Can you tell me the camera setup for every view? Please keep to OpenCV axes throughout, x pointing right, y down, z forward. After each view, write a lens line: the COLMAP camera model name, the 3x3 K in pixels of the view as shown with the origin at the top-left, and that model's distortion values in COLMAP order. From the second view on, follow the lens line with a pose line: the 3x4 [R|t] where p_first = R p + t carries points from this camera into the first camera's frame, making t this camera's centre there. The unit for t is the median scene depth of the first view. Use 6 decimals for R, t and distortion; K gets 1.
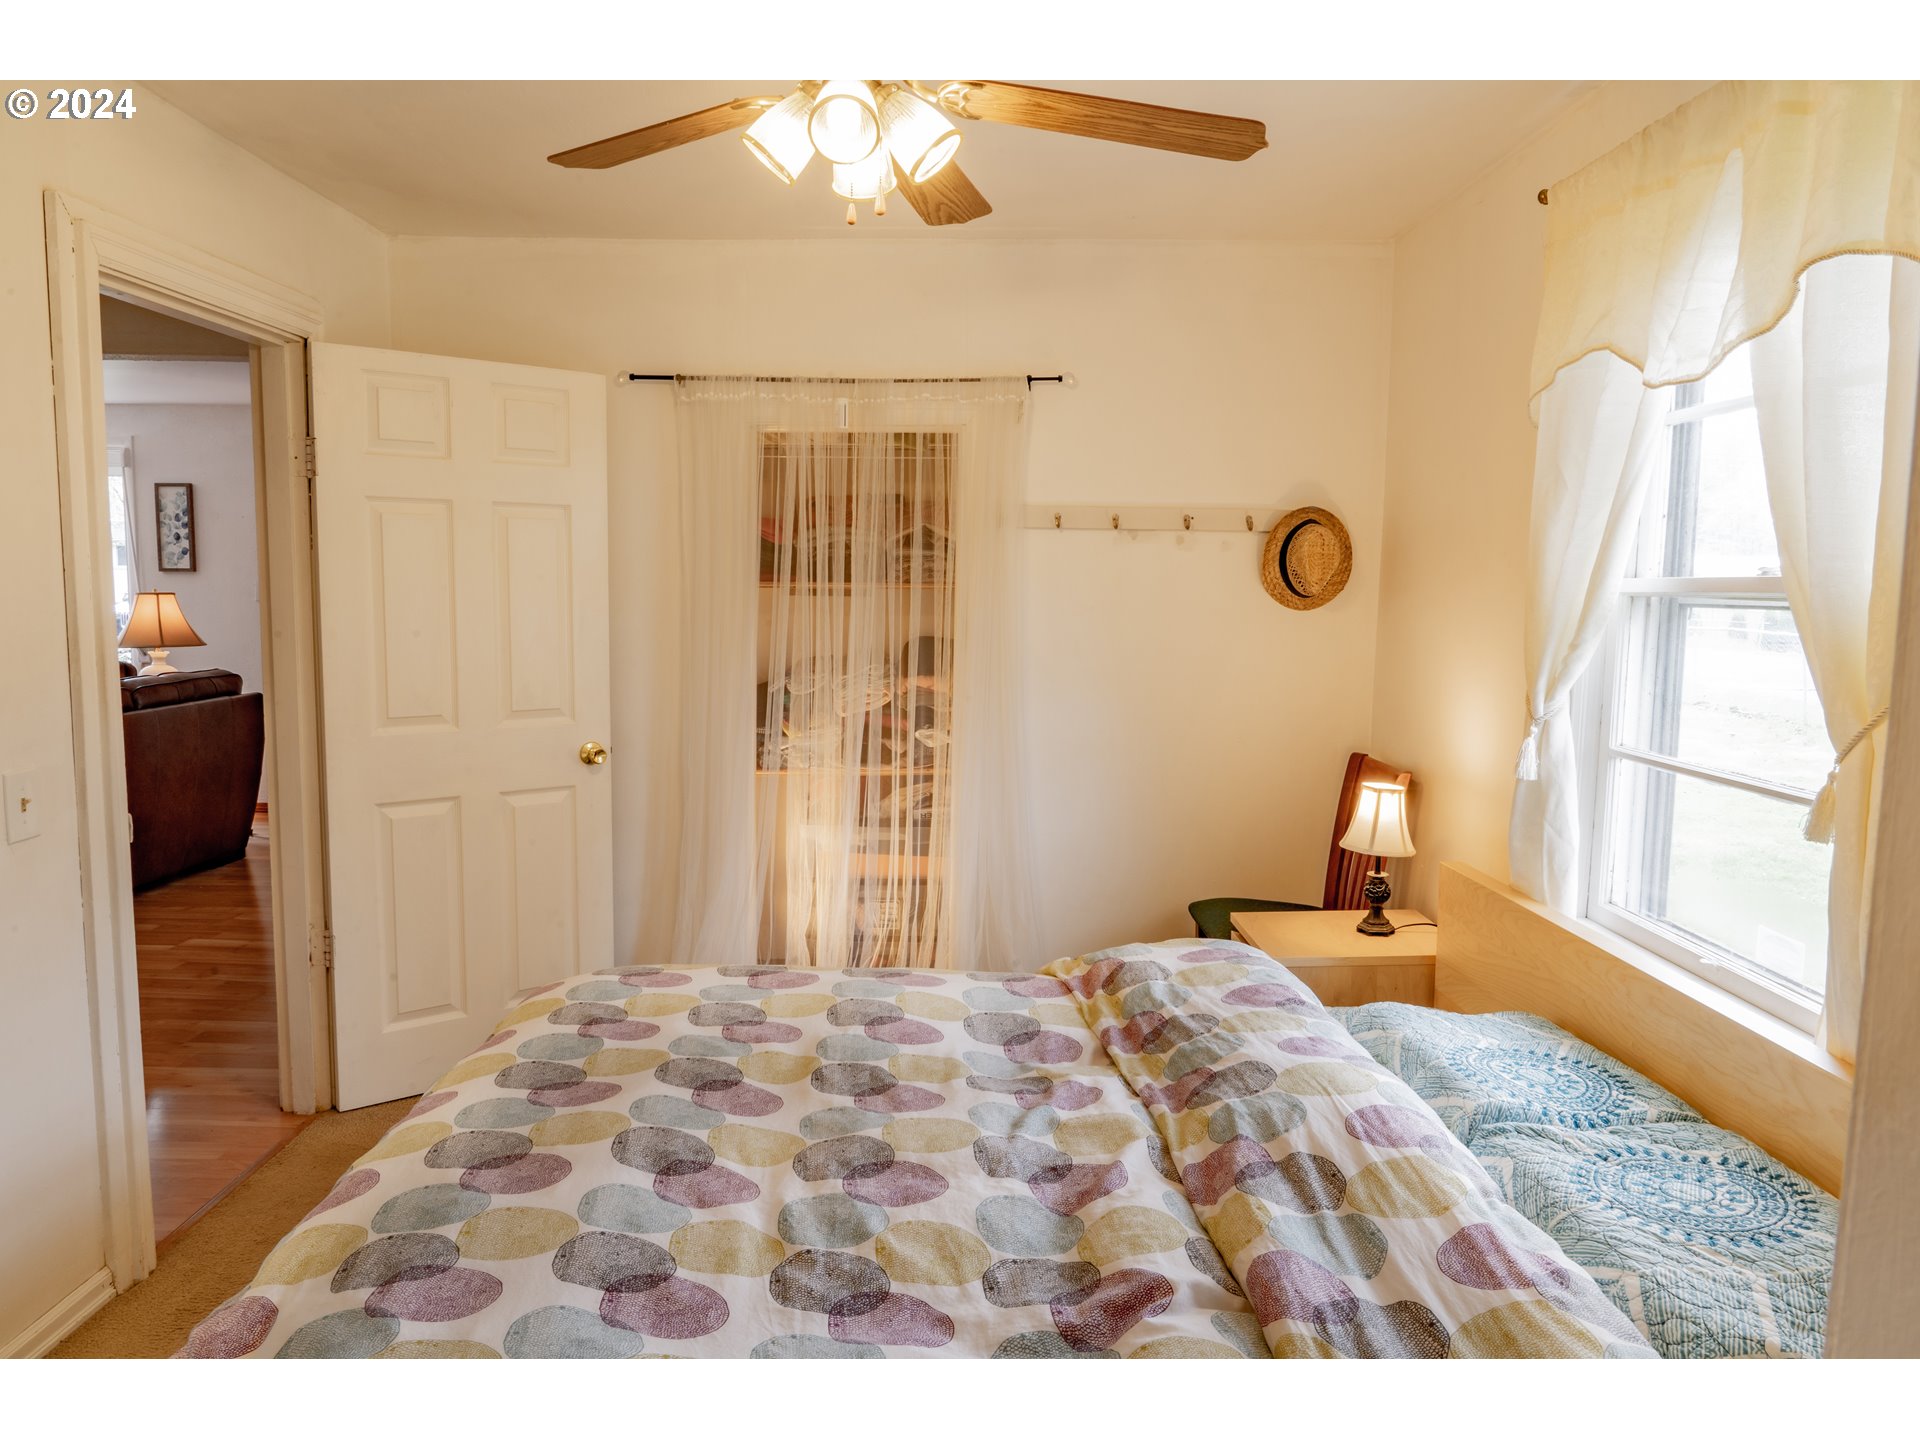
lens RADIAL K [[1300.4, 0, 960.0], [0, 1300.4, 720.0], [0, 0, 1]] dist [-0.005210, -0.001067]
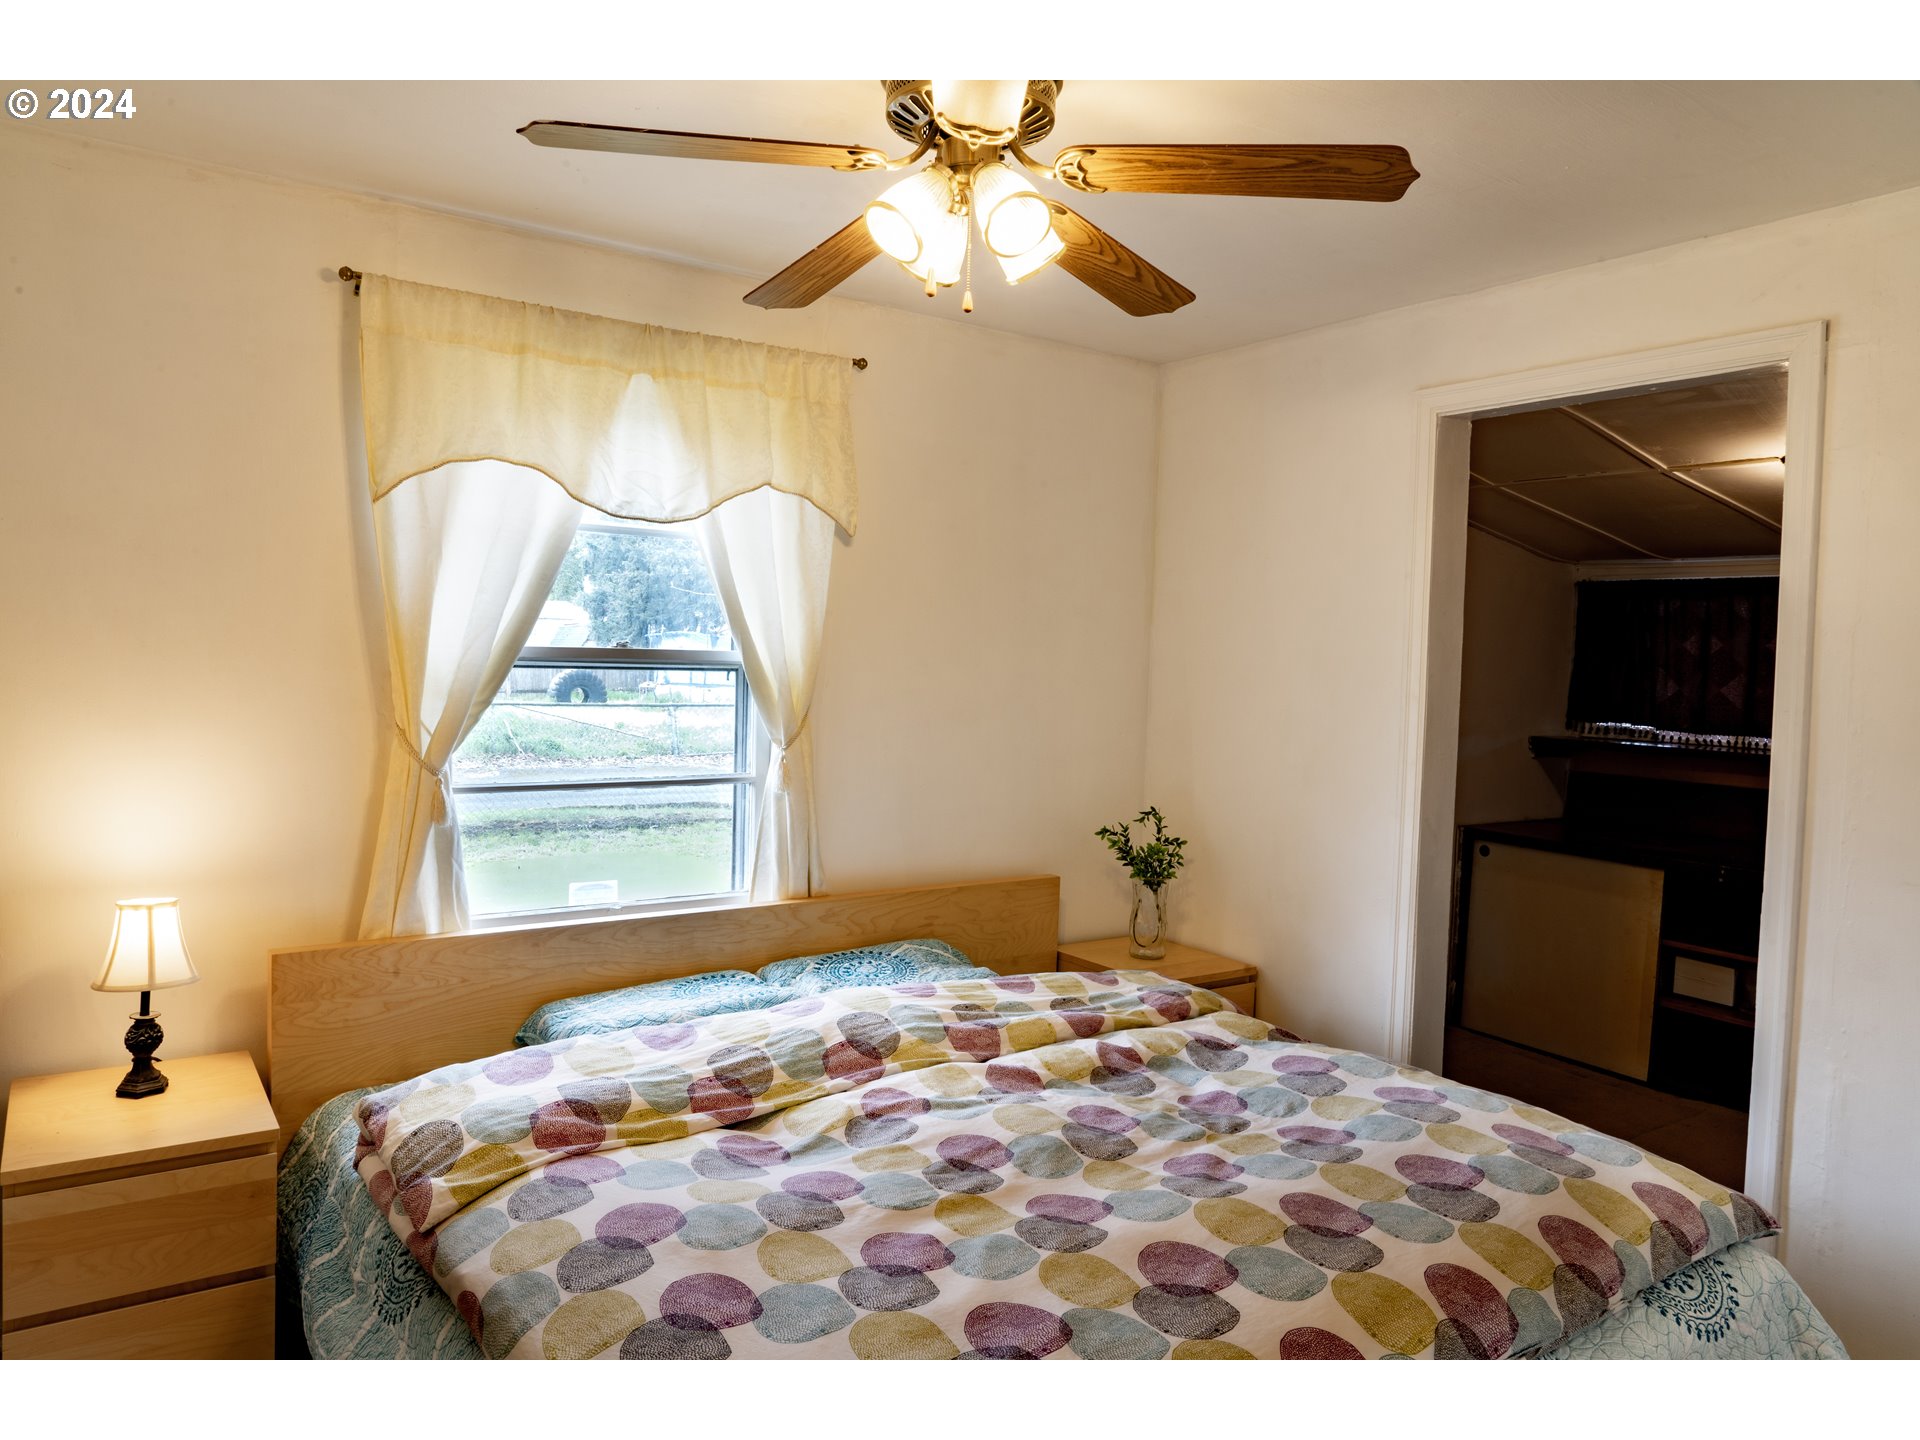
lens RADIAL K [[1300.4, 0, 960.0], [0, 1300.4, 720.0], [0, 0, 1]] dist [-0.005210, -0.001067]
pose [[-0.558695, -0.073963, 0.826069, -0.911791], [0.049399, 0.991280, 0.122166, -0.199275], [-0.827901, 0.109061, -0.550169, 1.567645]]
